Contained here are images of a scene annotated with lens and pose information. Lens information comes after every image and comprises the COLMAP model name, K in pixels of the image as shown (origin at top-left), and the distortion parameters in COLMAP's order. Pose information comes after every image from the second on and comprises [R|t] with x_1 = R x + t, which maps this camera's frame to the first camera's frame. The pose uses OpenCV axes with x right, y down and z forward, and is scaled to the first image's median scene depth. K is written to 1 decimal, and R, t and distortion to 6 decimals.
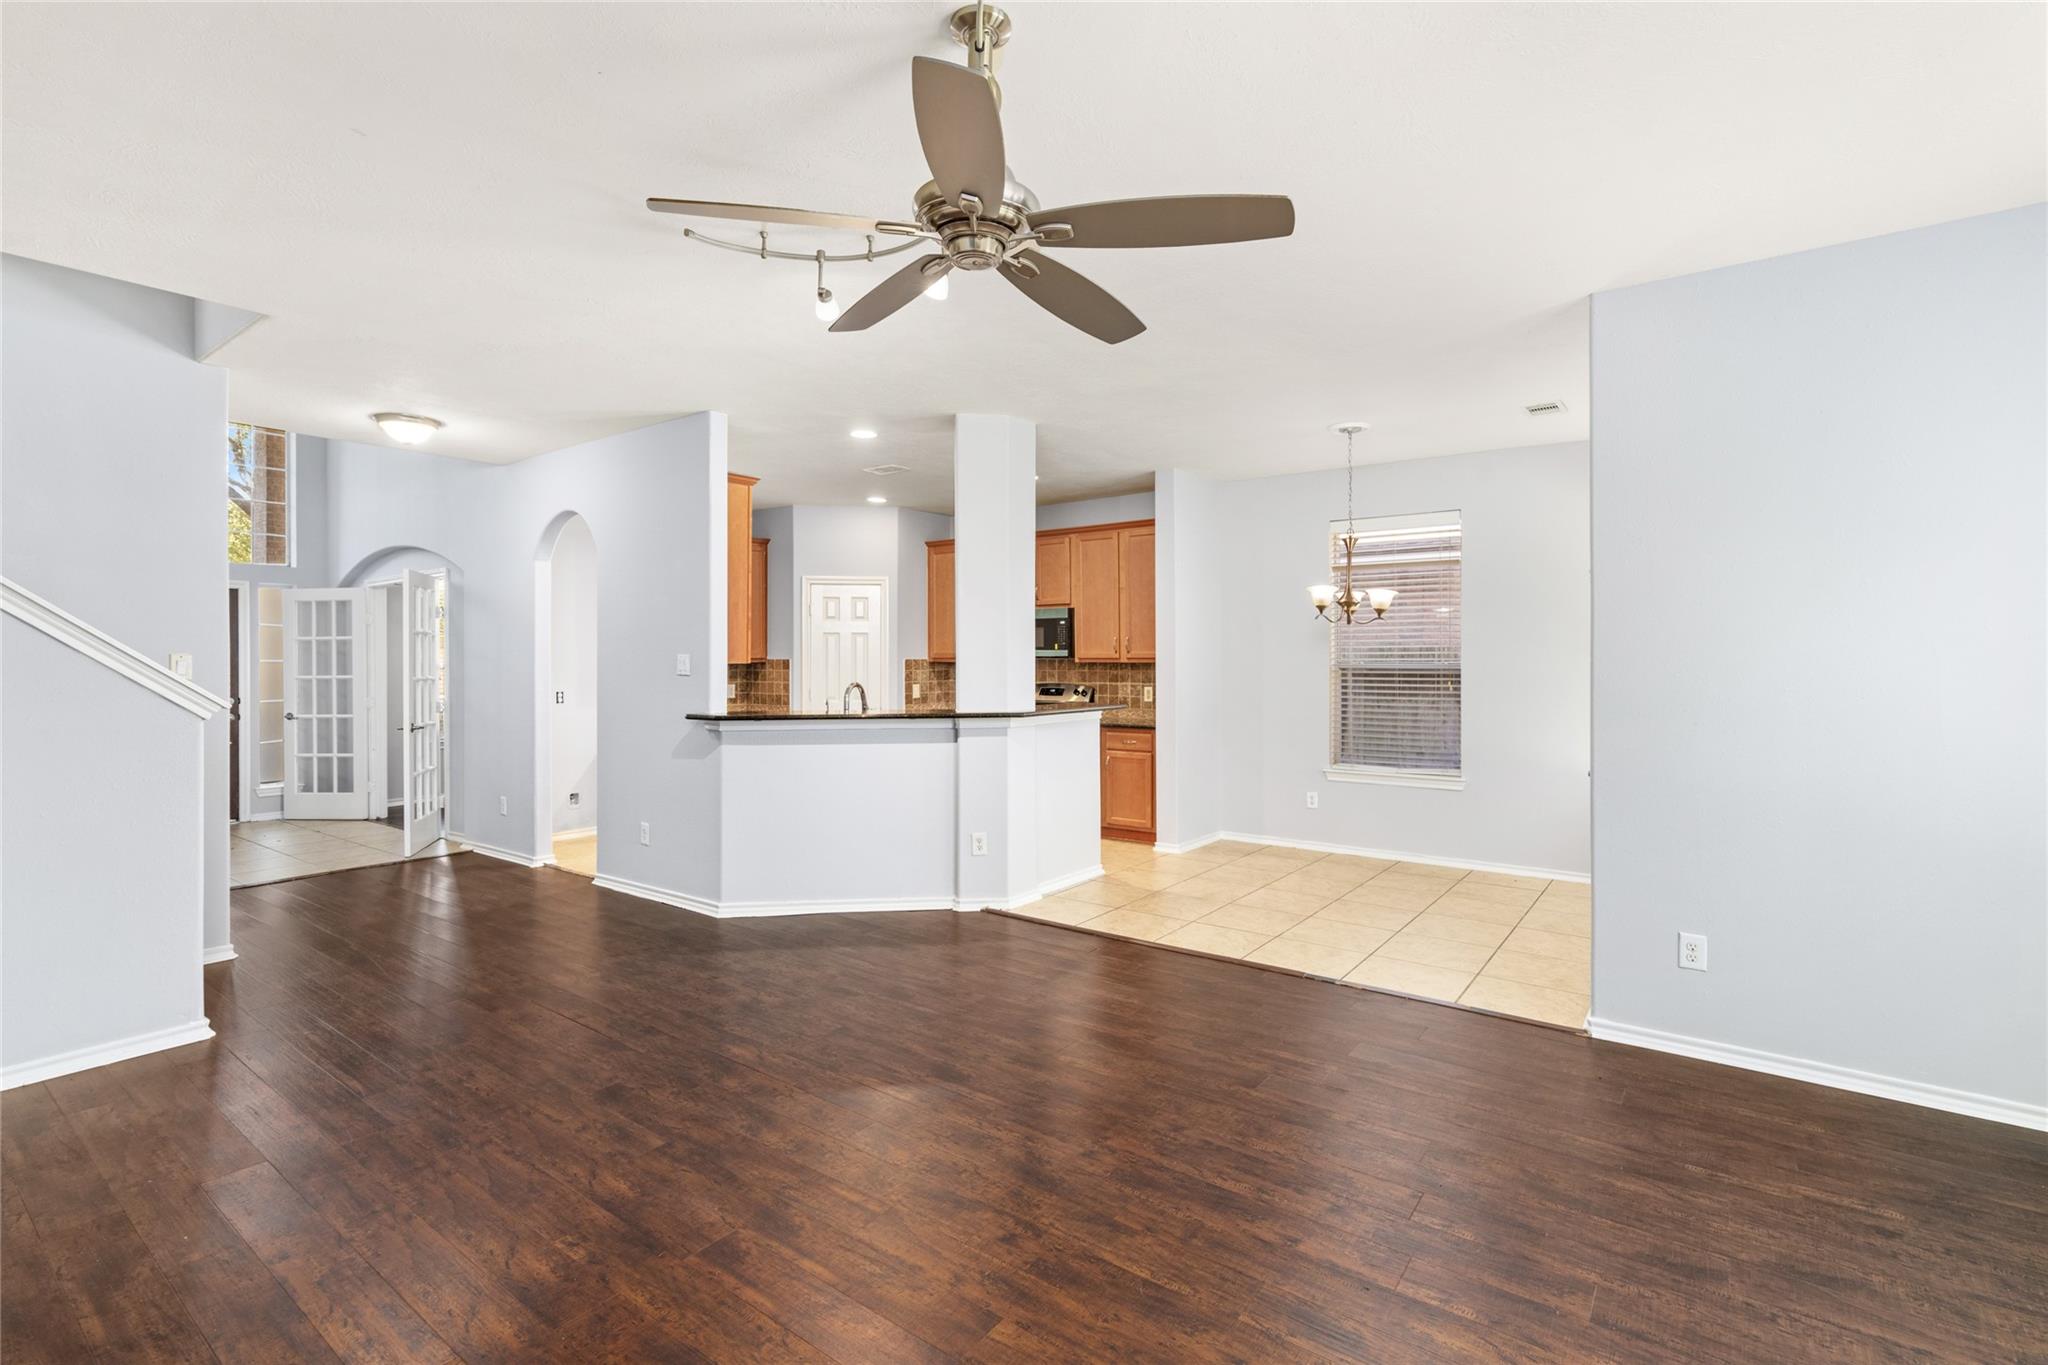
lens RADIAL K [[931.8, 0, 1020.5], [0, 931.8, 666.1], [0, 0, 1]] dist [0.000372, 0.000378]
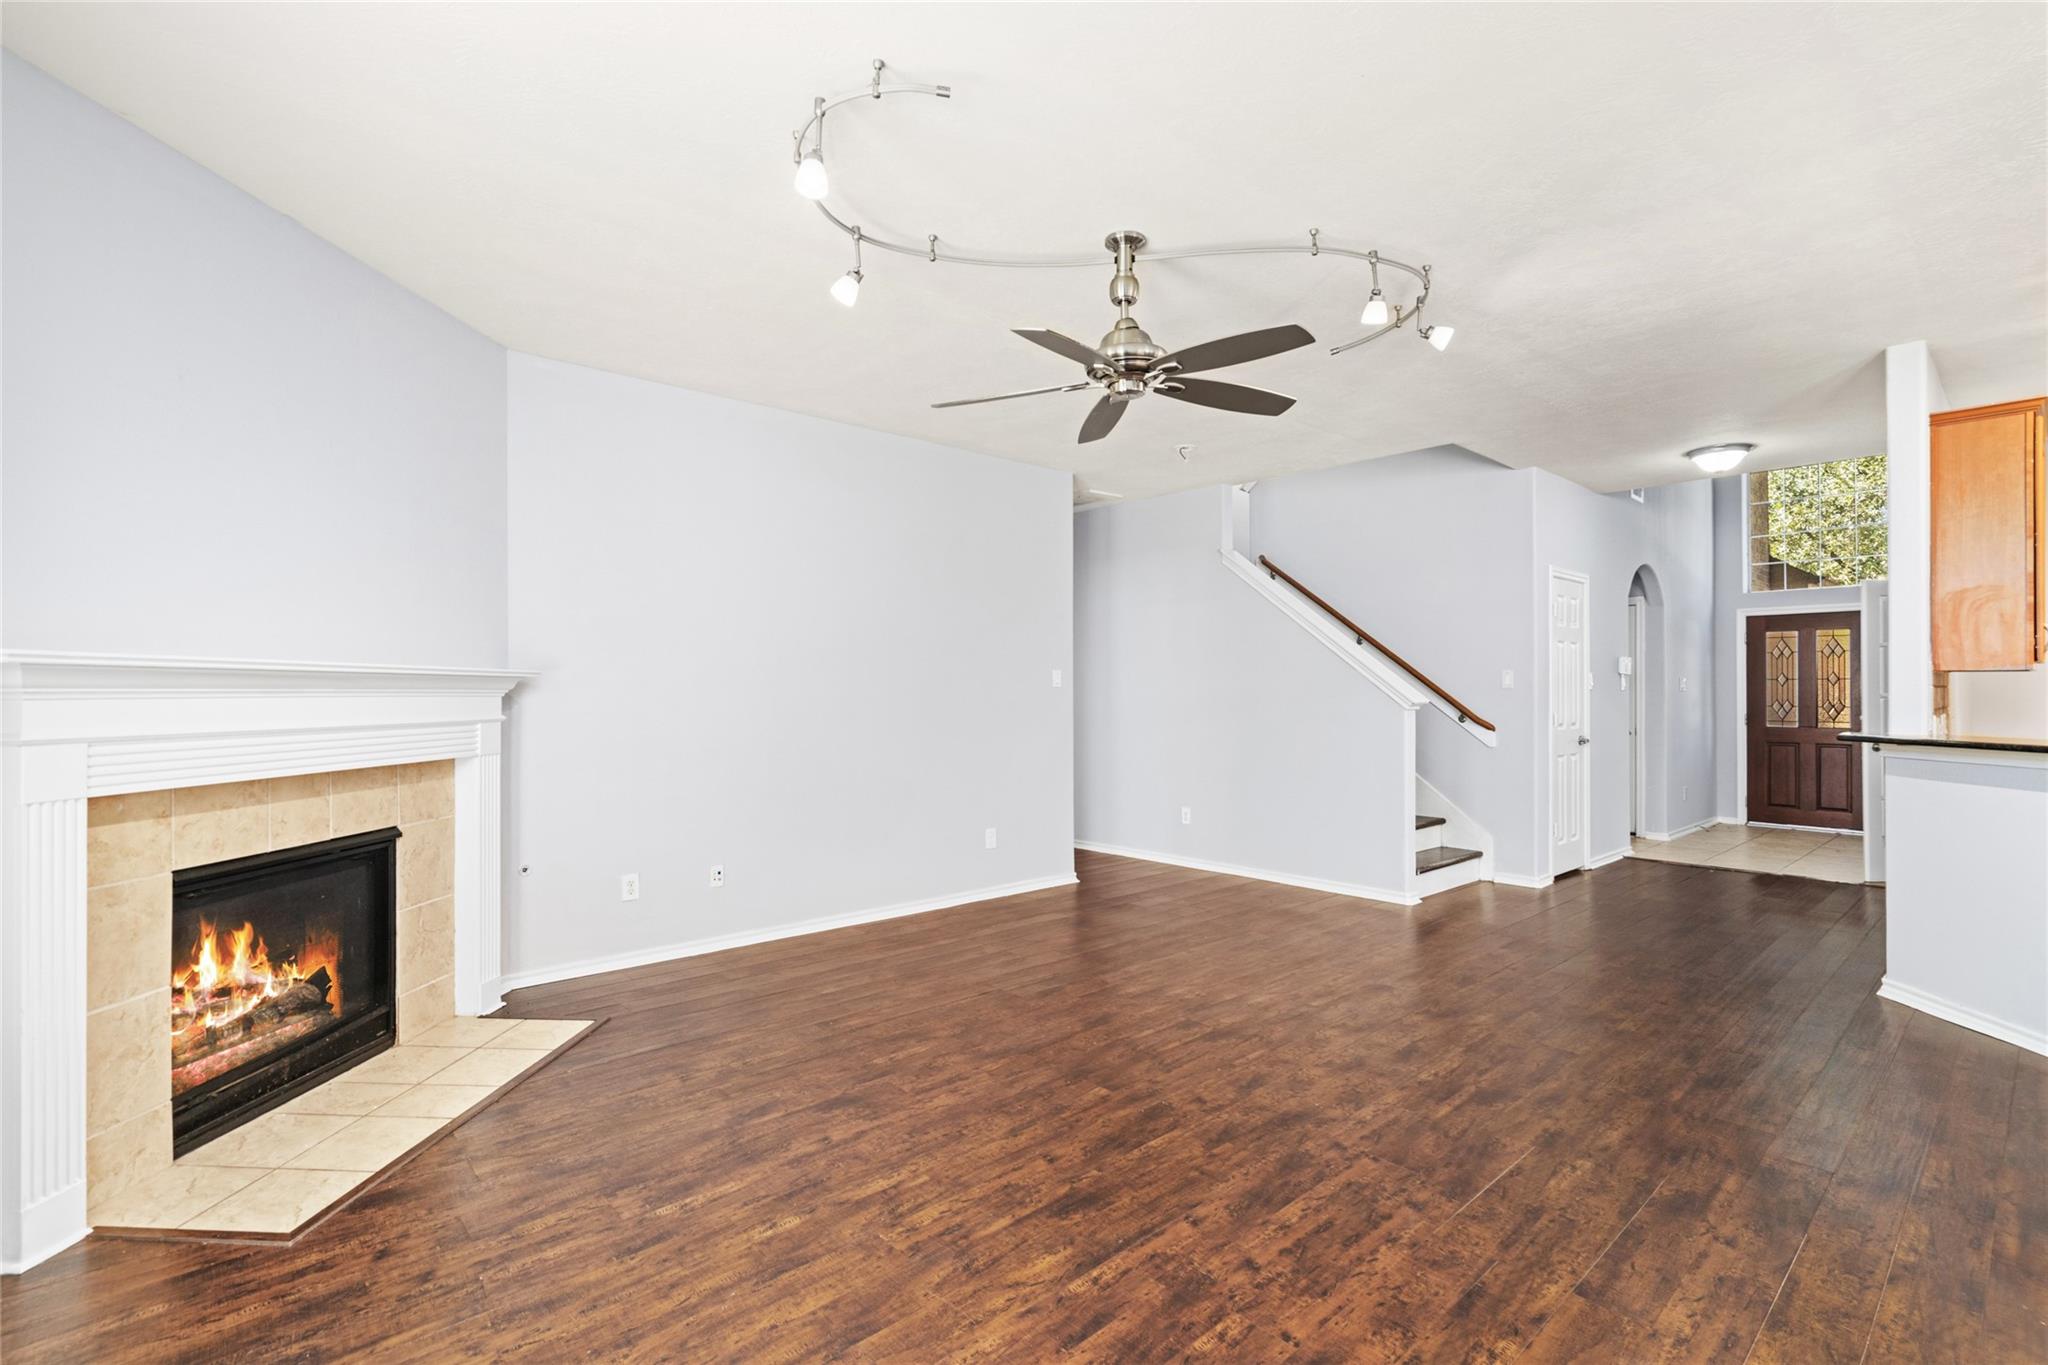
lens RADIAL K [[931.8, 0, 1017.8], [0, 931.8, 688.3], [0, 0, 1]] dist [0.000372, 0.000378]
pose [[-0.198927, -0.002781, -0.980010, 0.919950], [-0.004194, 0.999989, -0.001987, 0.030143], [0.980005, 0.003714, -0.198937, 0.705364]]
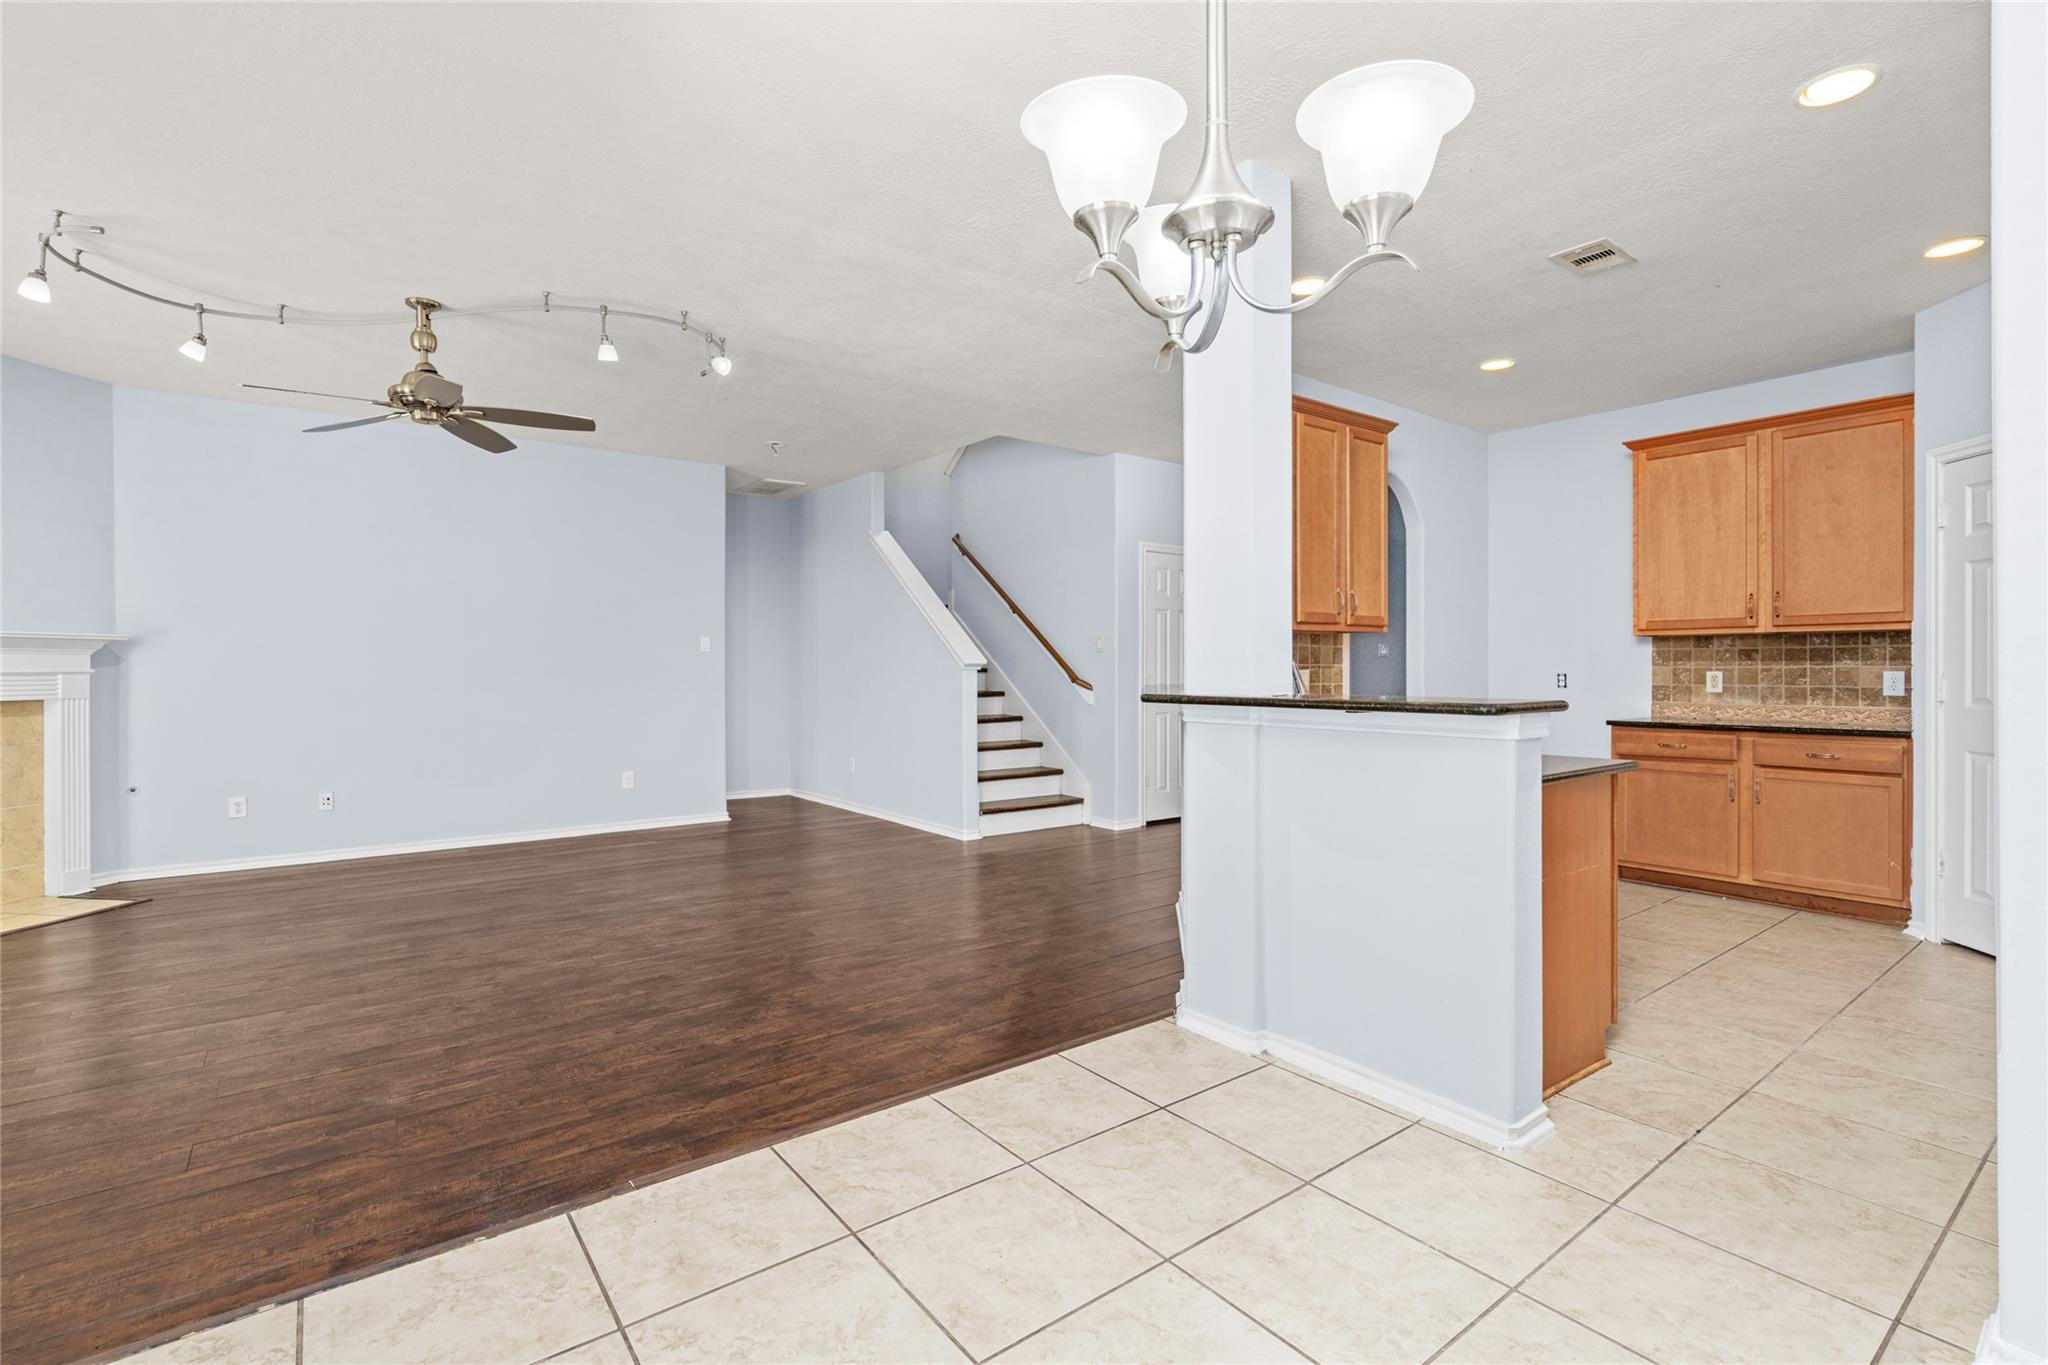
lens RADIAL K [[931.8, 0, 1019.9], [0, 931.8, 674.8], [0, 0, 1]] dist [0.000372, 0.000378]
pose [[-0.270150, 0.009722, -0.962769, 0.958975], [-0.005082, 0.999921, 0.011523, 0.049294], [0.962805, 0.008005, -0.270080, 1.729480]]
